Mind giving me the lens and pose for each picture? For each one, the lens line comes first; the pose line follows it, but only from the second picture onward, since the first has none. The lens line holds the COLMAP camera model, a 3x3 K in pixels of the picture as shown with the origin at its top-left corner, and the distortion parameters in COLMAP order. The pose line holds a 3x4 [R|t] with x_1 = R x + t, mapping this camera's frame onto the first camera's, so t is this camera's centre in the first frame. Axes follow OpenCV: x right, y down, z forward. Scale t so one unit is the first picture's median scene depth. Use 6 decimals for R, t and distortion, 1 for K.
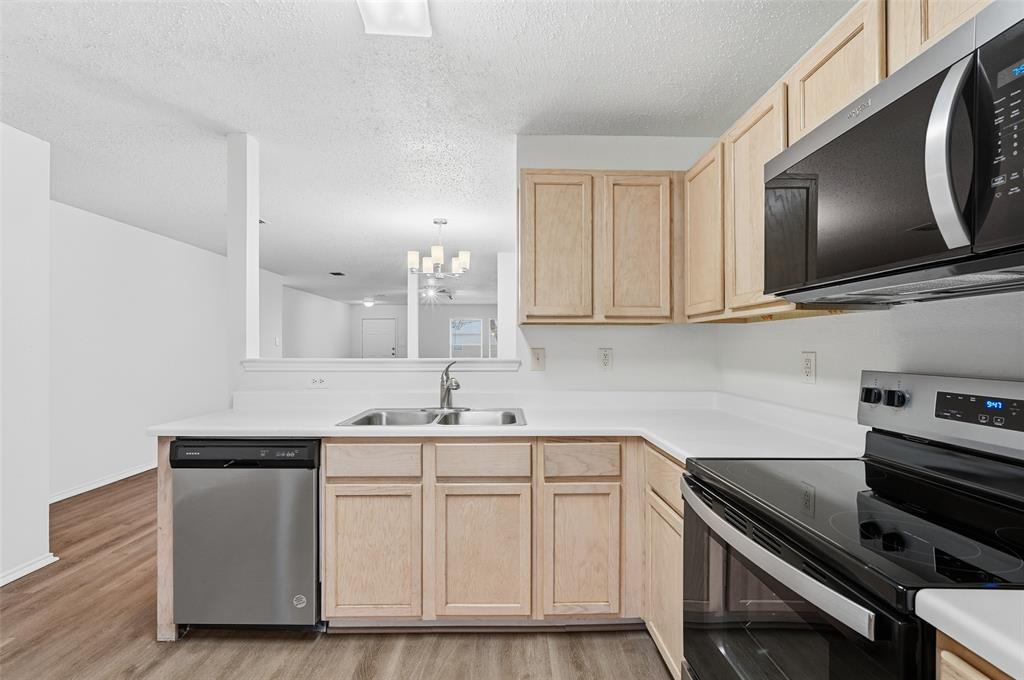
lens RADIAL K [[457.1, 0, 505.6], [0, 457.1, 345.8], [0, 0, 1]] dist [-0.012236, 0.007761]
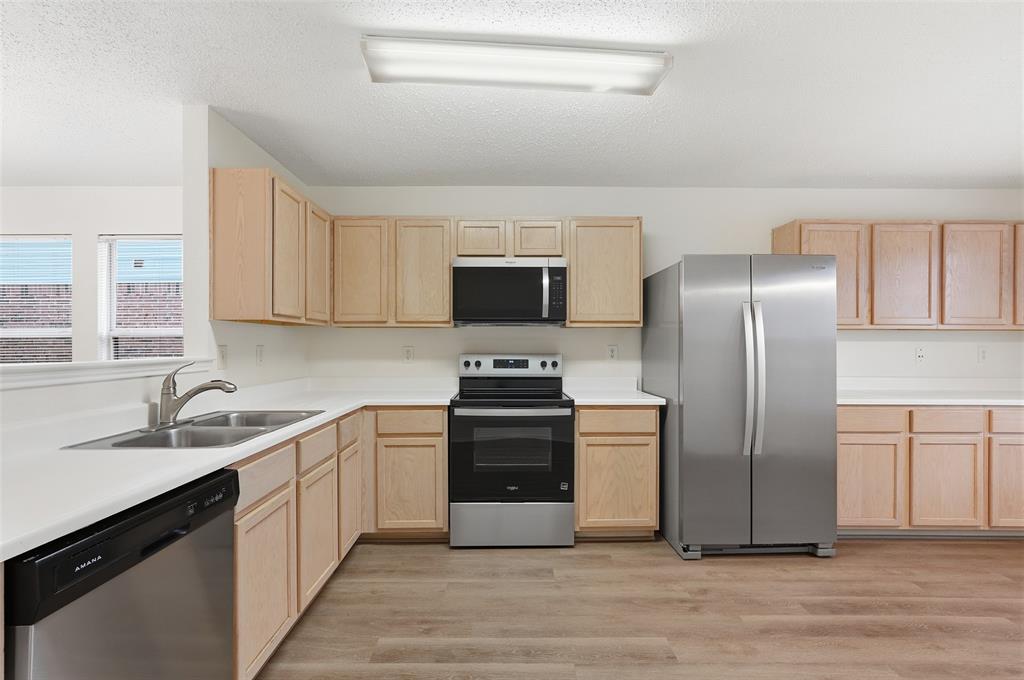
lens RADIAL K [[457.1, 0, 510.7], [0, 457.1, 344.1], [0, 0, 1]] dist [-0.012236, 0.007761]
pose [[-0.008000, 0.000153, 0.999968, -1.204195], [-0.002447, 0.999997, -0.000172, 0.003284], [-0.999965, -0.002448, -0.008000, 0.572923]]
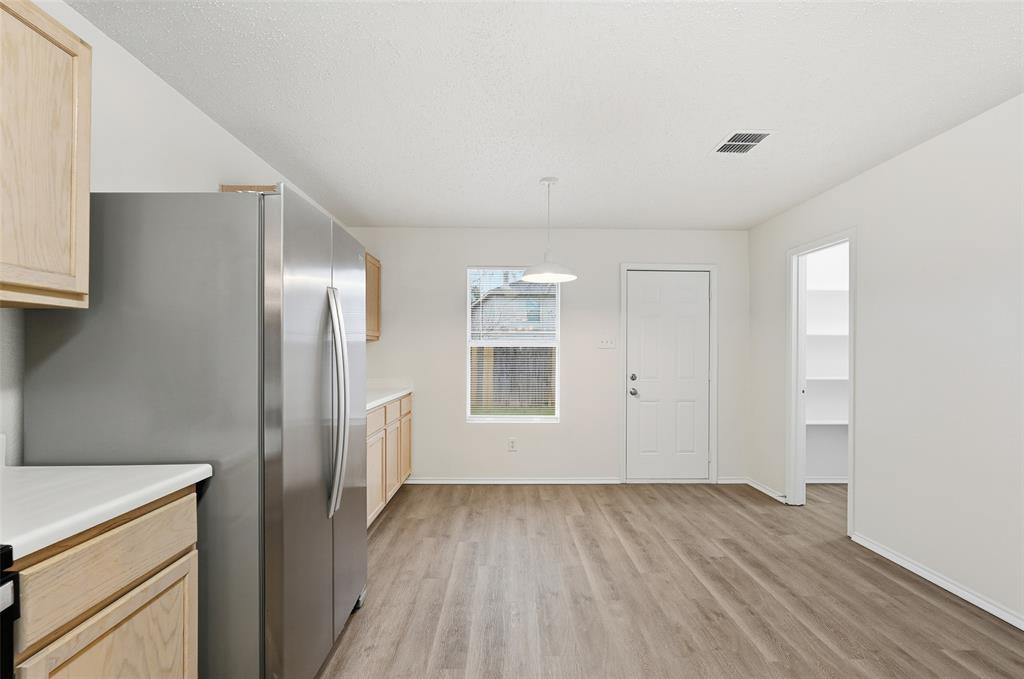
lens RADIAL K [[457.1, 0, 513.9], [0, 457.1, 347.1], [0, 0, 1]] dist [-0.012236, 0.007761]
pose [[-0.999840, -0.002625, -0.017699, -0.155987], [-0.002424, 0.999933, -0.011331, 0.003507], [0.017728, -0.011286, -0.999779, 0.789150]]
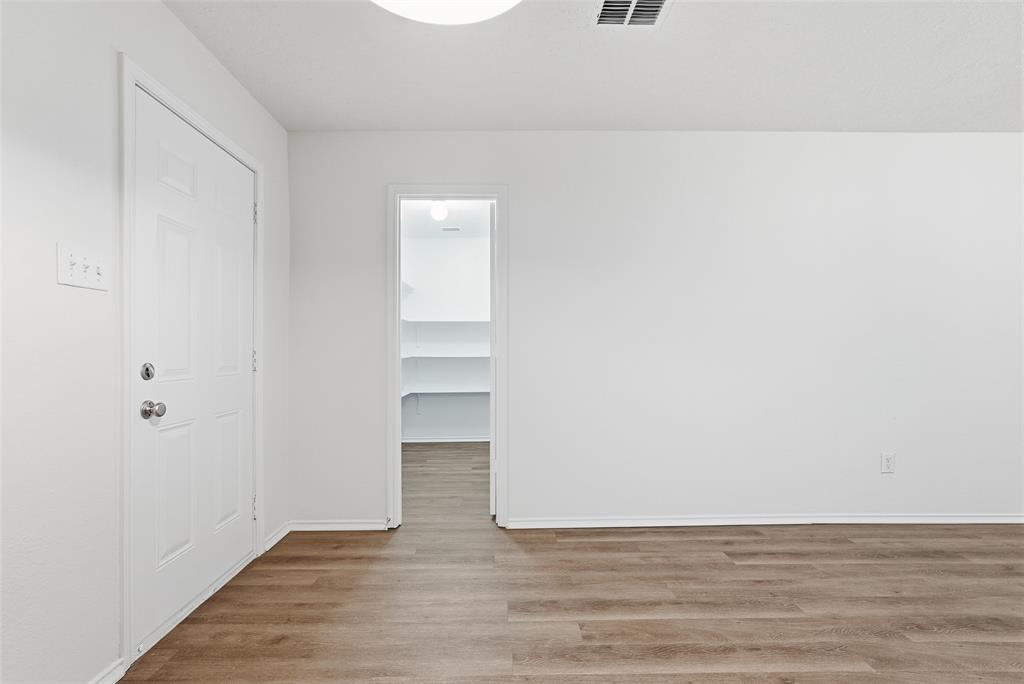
lens RADIAL K [[457.1, 0, 507.4], [0, 457.1, 348.3], [0, 0, 1]] dist [-0.012236, 0.007761]
pose [[0.010394, 0.000339, -0.999946, 0.096518], [0.001384, 0.999999, 0.000353, 0.088218], [0.999945, -0.001388, 0.010393, -0.913787]]
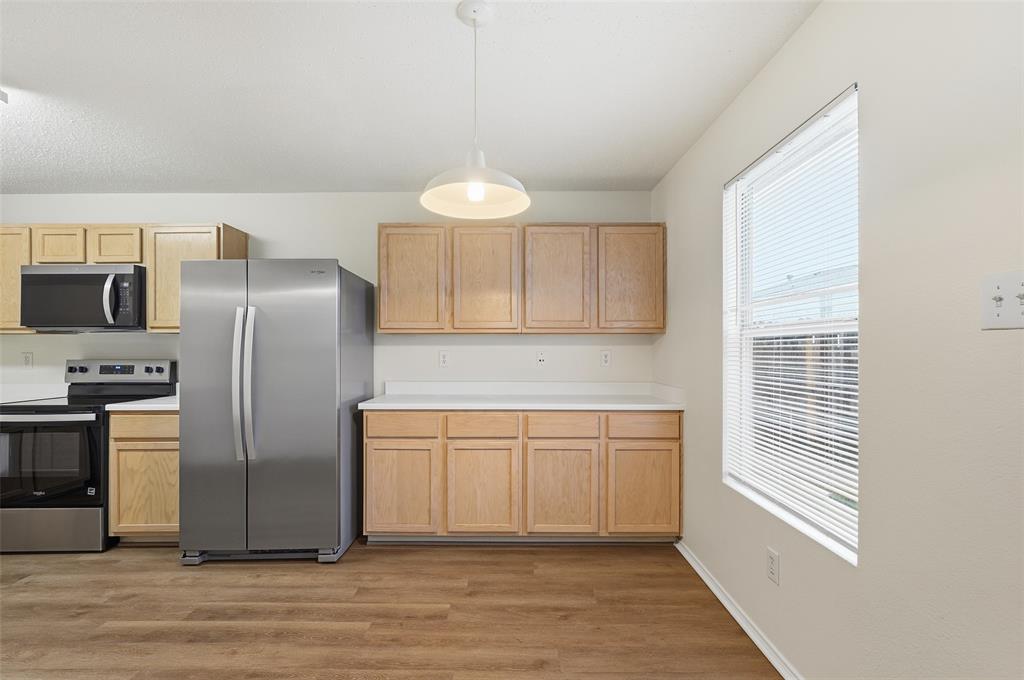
lens RADIAL K [[457.1, 0, 516.6], [0, 457.1, 348.9], [0, 0, 1]] dist [-0.012236, 0.007761]
pose [[0.005256, 0.001741, 0.999985, -1.203172], [0.002557, 0.999995, -0.001755, 0.005085], [-0.999983, 0.002566, 0.005251, -1.038507]]
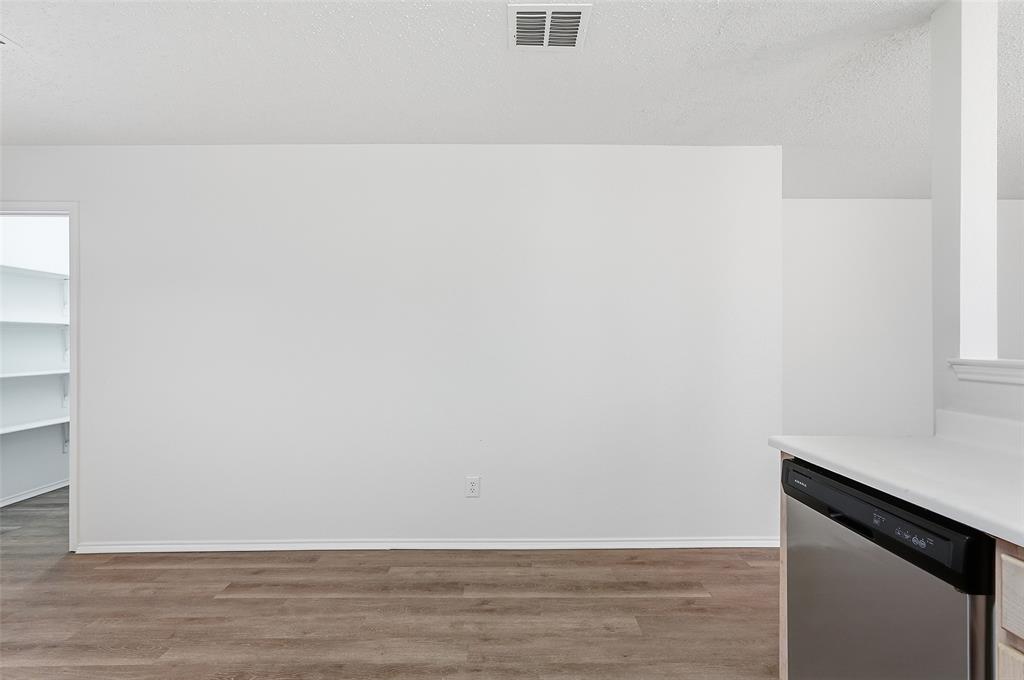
lens RADIAL K [[457.1, 0, 506.6], [0, 457.1, 345.9], [0, 0, 1]] dist [-0.012236, 0.007761]
pose [[0.001893, 0.010341, -0.999945, 0.056053], [0.004348, 0.999937, 0.010349, 0.002257], [0.999989, -0.004368, 0.001848, 0.533036]]
